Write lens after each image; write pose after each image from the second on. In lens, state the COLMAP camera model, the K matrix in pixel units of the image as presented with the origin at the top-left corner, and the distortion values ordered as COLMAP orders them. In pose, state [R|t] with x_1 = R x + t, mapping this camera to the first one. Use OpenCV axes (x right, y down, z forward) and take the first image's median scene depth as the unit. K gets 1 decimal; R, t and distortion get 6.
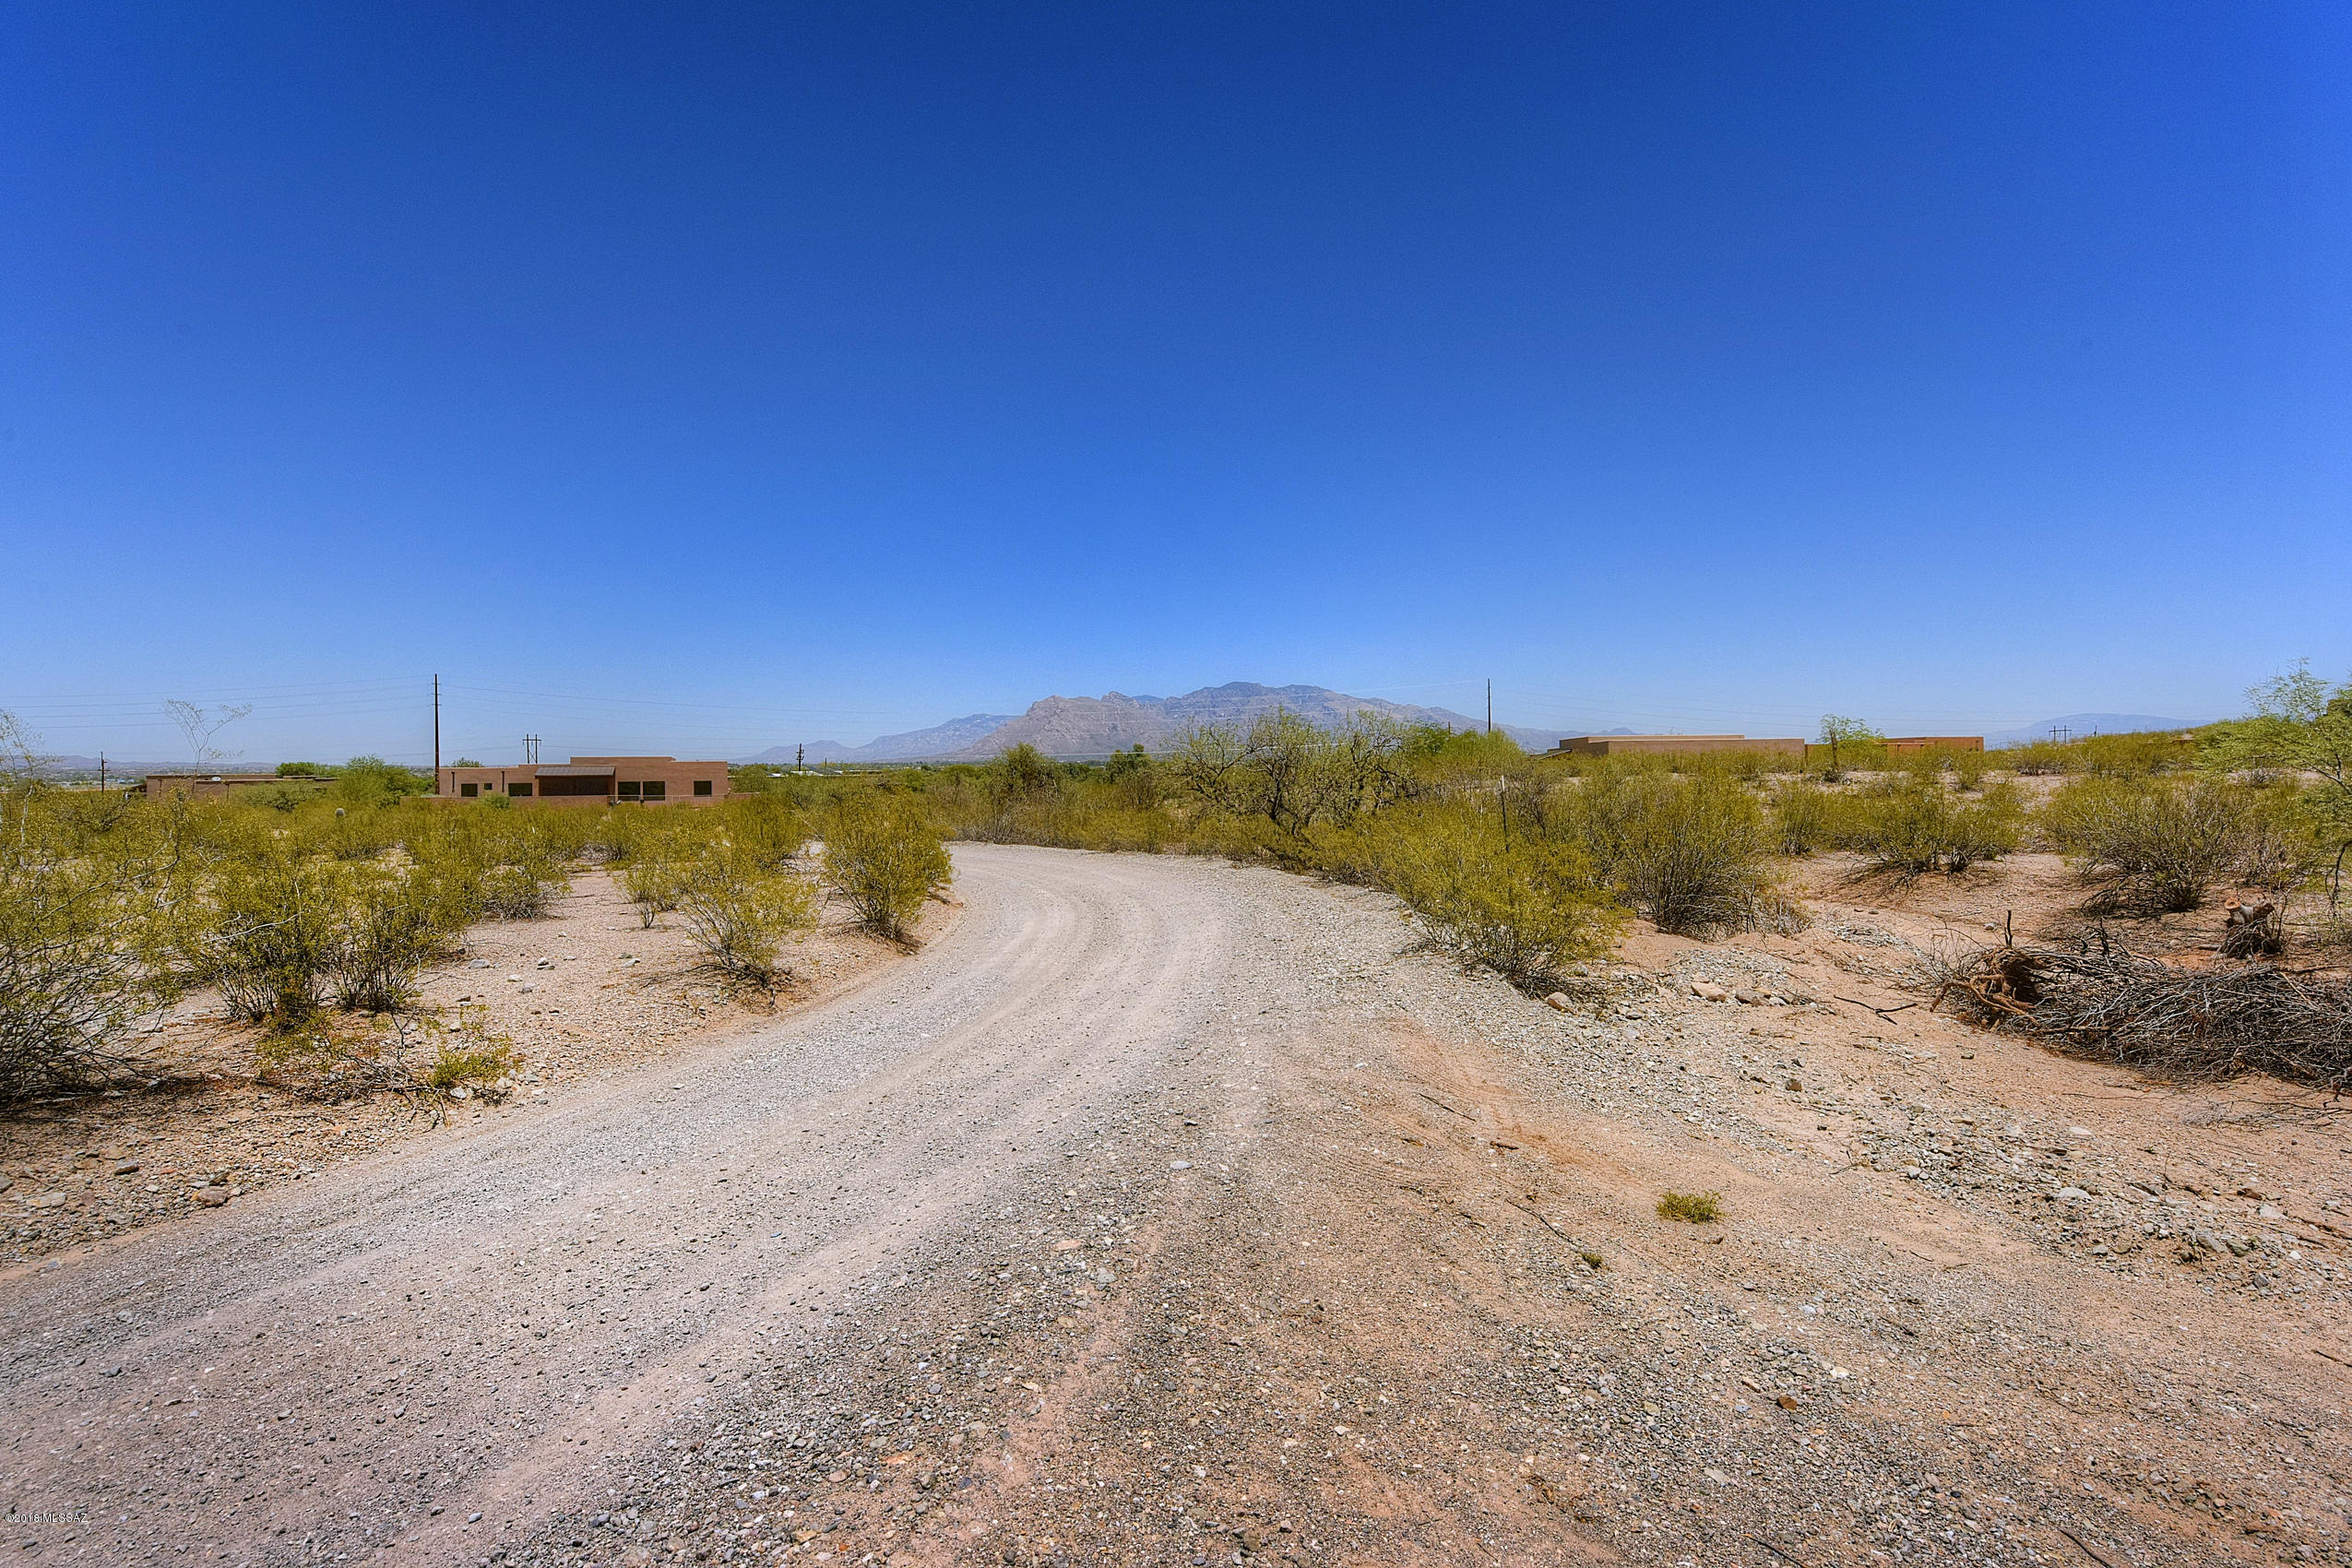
lens RADIAL K [[1039.7, 0, 1188.7], [0, 1039.7, 783.0], [0, 0, 1]] dist [-0.001899, -0.000248]
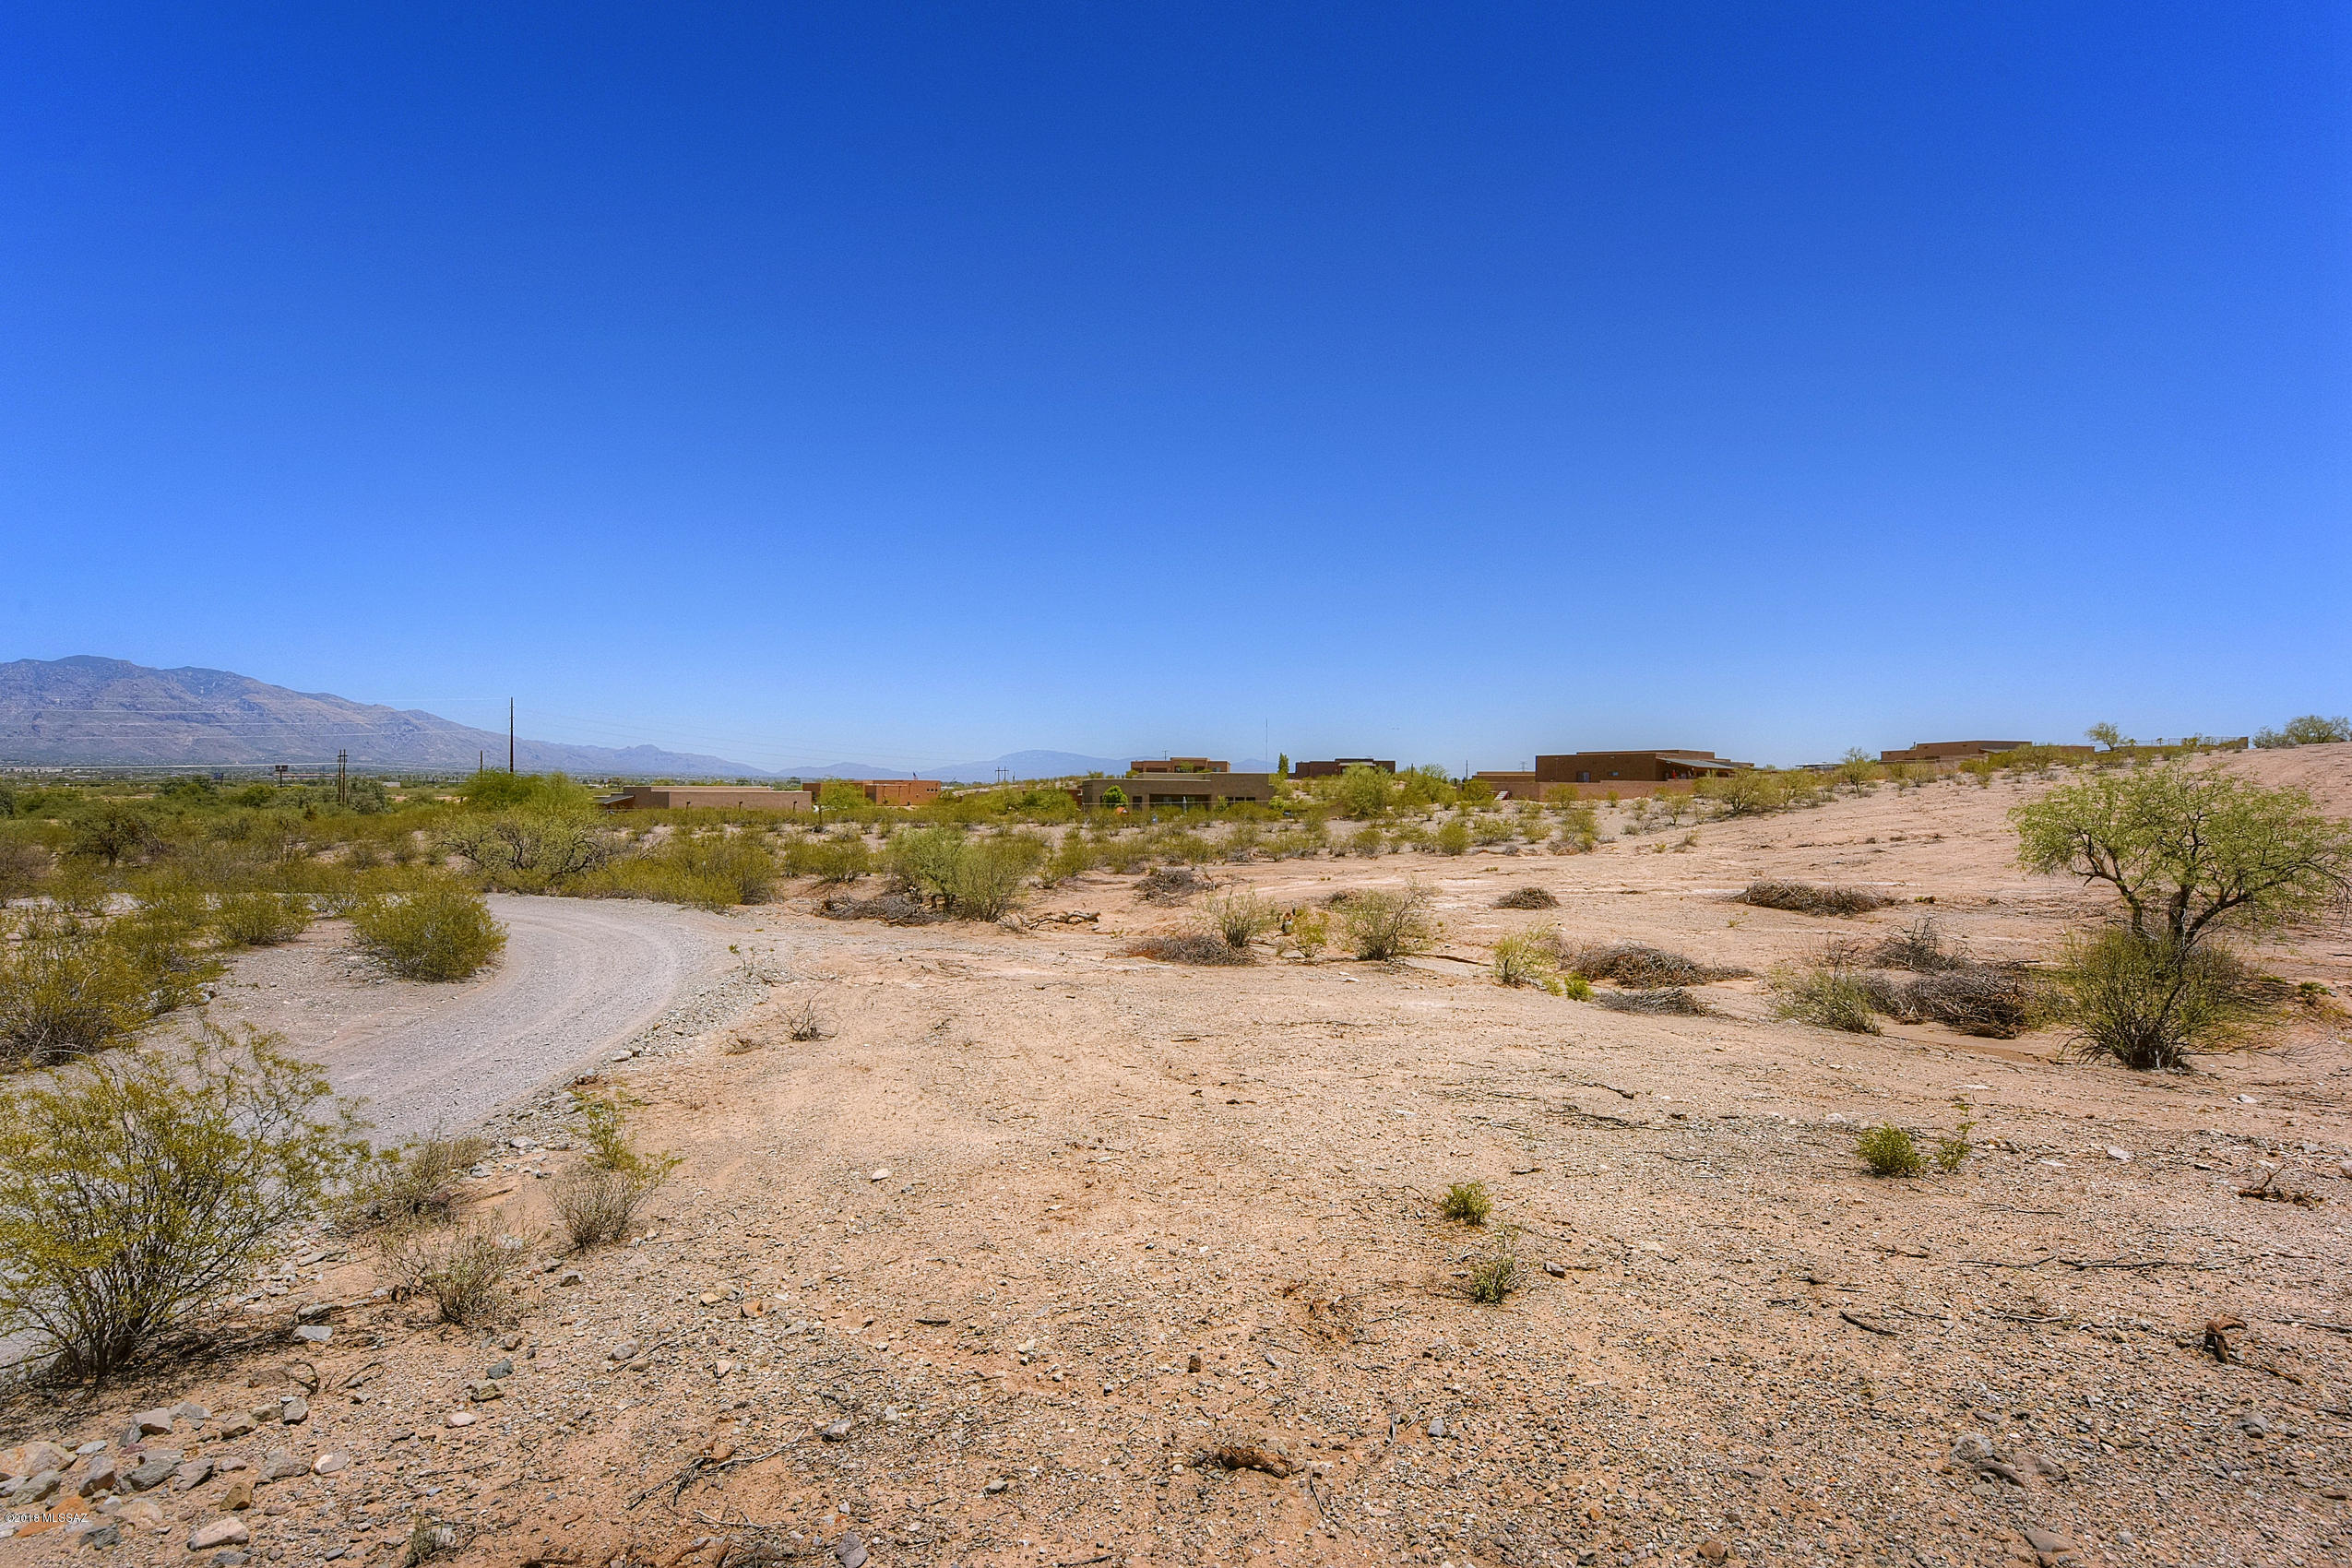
lens RADIAL K [[1039.7, 0, 1192.1], [0, 1039.7, 791.5], [0, 0, 1]] dist [-0.001899, -0.000248]
pose [[0.639664, 0.020760, 0.768375, -0.315825], [-0.010986, 0.999780, -0.017867, -0.045803], [-0.768576, 0.002987, 0.639751, -0.591689]]
